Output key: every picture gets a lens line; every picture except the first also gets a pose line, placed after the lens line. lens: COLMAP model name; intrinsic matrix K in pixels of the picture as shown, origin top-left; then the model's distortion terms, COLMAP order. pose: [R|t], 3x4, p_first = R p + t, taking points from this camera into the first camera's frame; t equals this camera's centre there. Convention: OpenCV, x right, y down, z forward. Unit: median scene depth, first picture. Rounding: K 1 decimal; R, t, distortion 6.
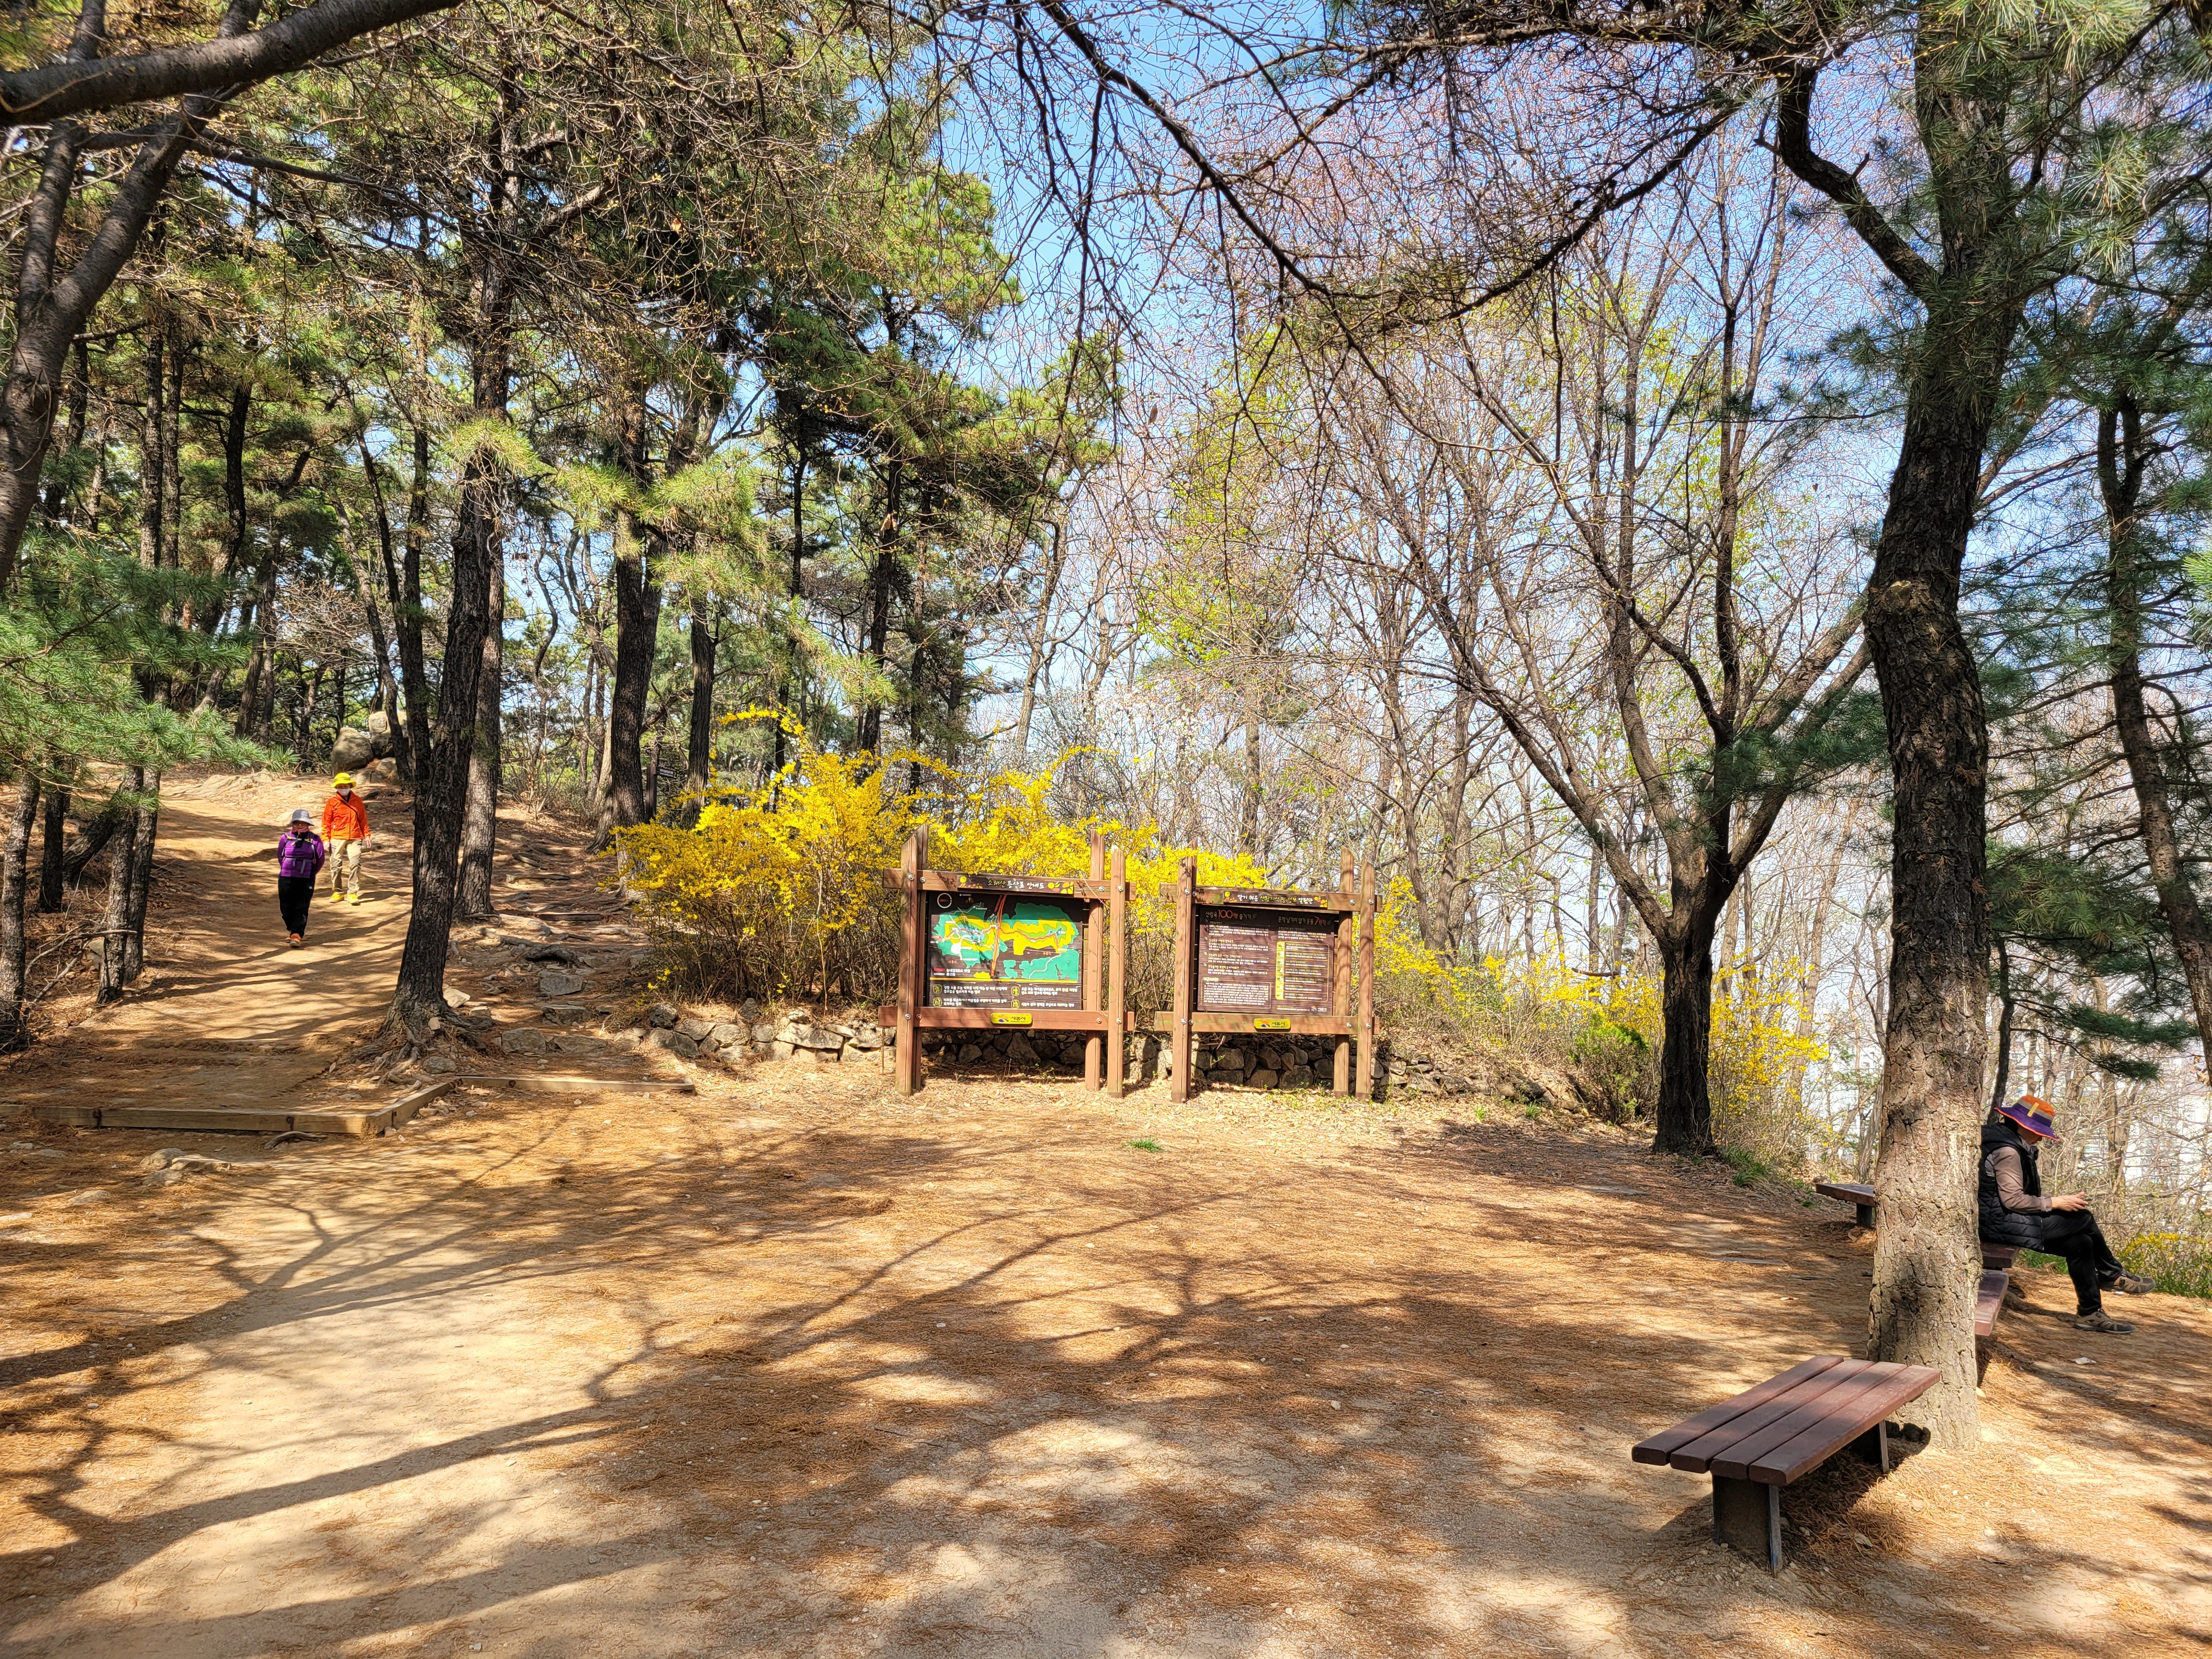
lens RADIAL K [[1653.2, 0, 1092.5], [0, 1653.2, 841.6], [0, 0, 1]] dist [0.047627, -0.029388]
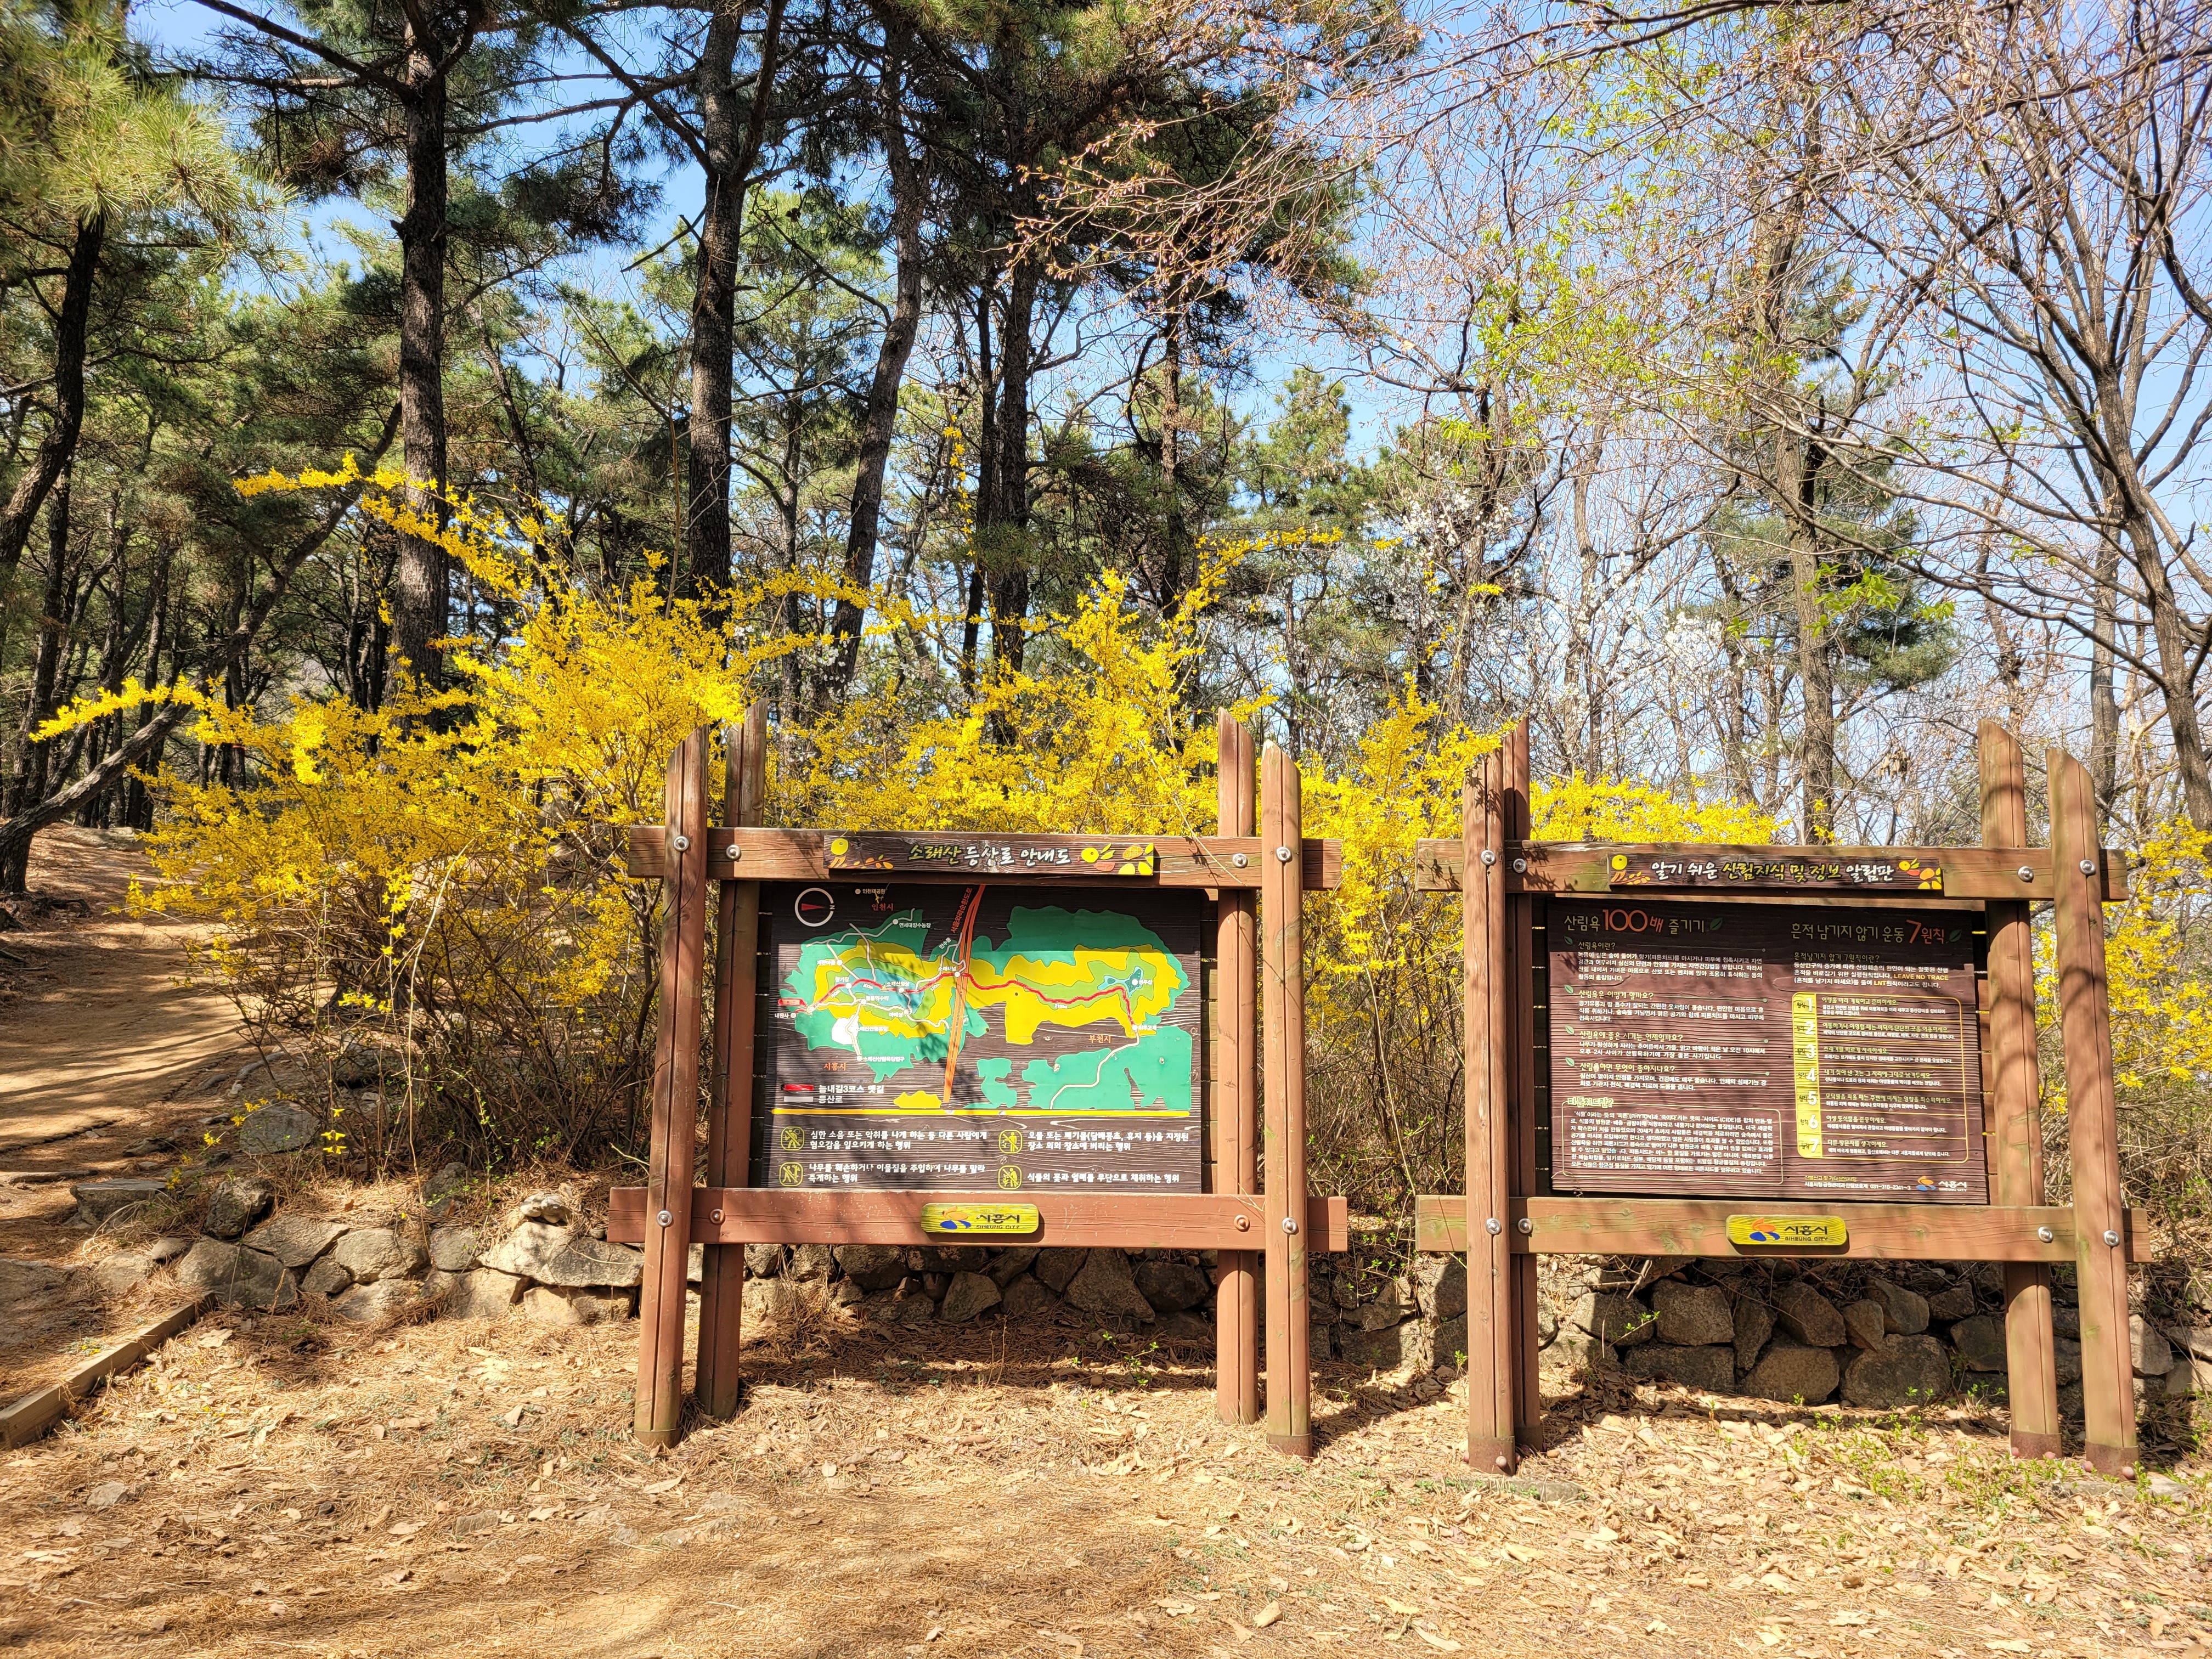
lens RADIAL K [[1670.6, 0, 1106.9], [0, 1670.6, 861.9], [0, 0, 1]] dist [0.069382, -0.073487]
pose [[0.932560, -0.066582, -0.354823, 0.110535], [0.044410, 0.996538, -0.070280, 0.054071], [0.358274, 0.049783, 0.932288, 0.640811]]
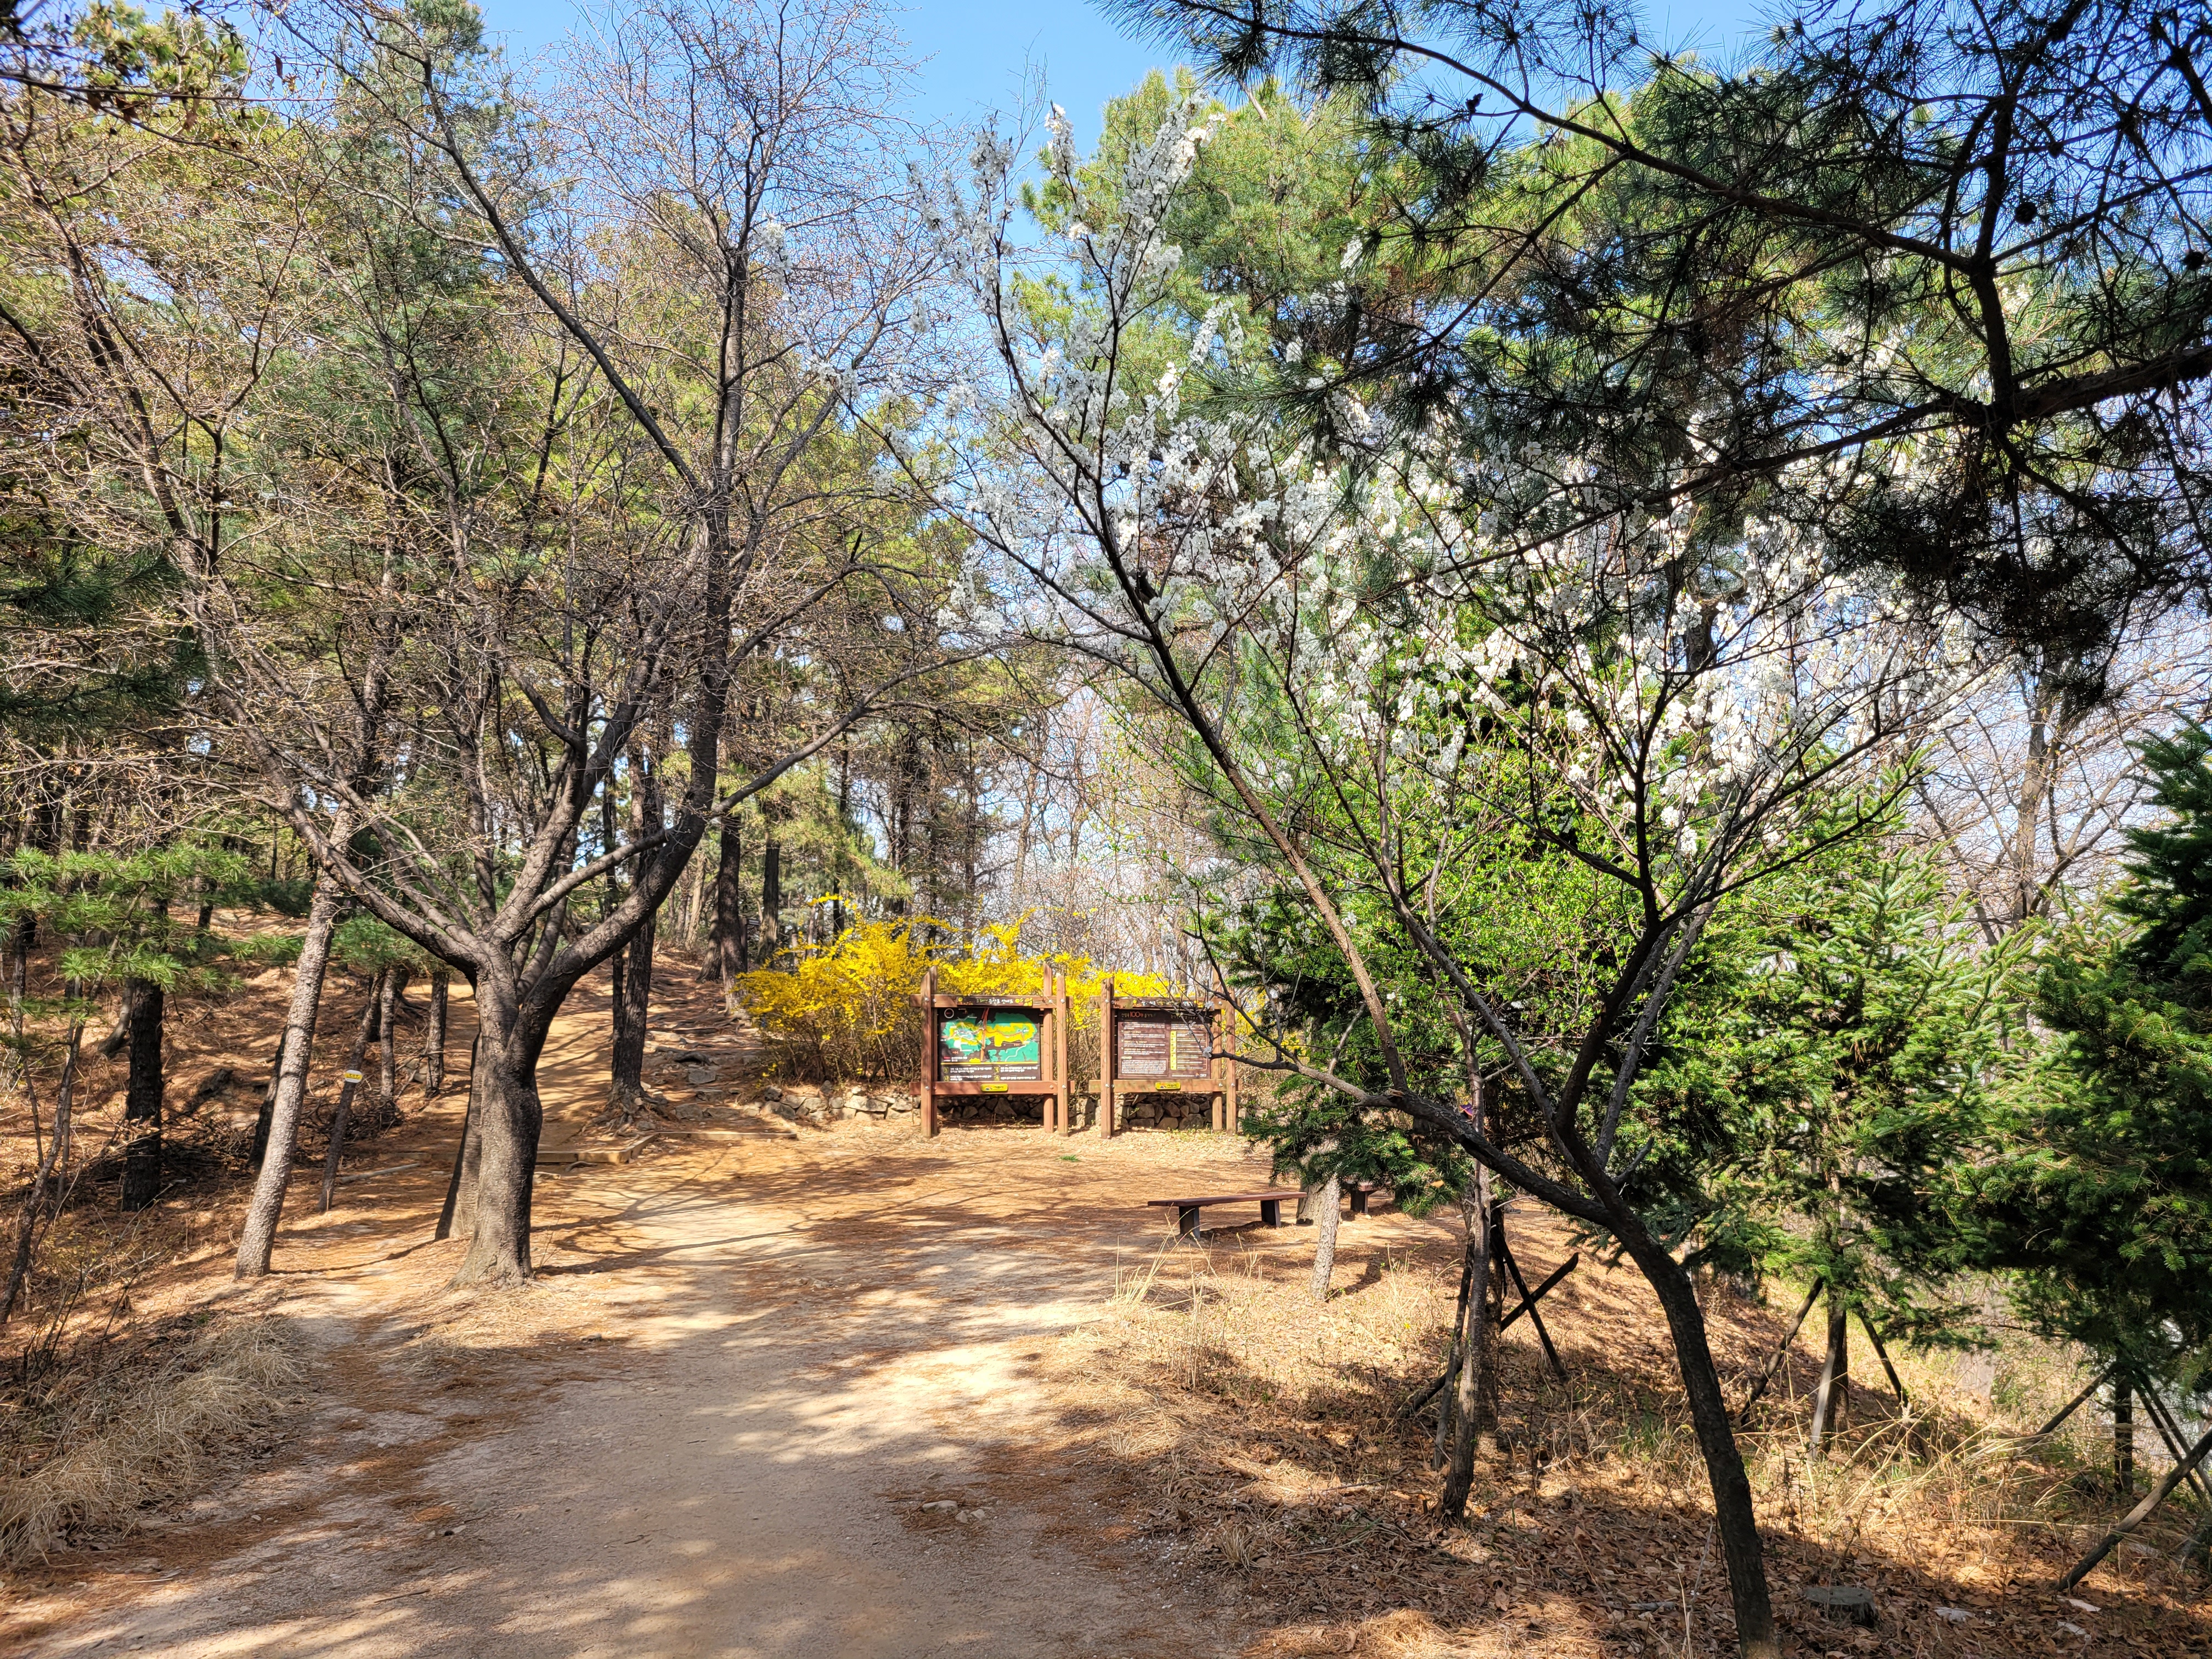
lens RADIAL K [[1653.2, 0, 1092.5], [0, 1653.2, 841.6], [0, 0, 1]] dist [0.047627, -0.029388]
pose [[0.999028, -0.038731, -0.021068, 0.083101], [0.037558, 0.997862, -0.053485, -0.036525], [0.023095, 0.052642, 0.998346, -0.554395]]
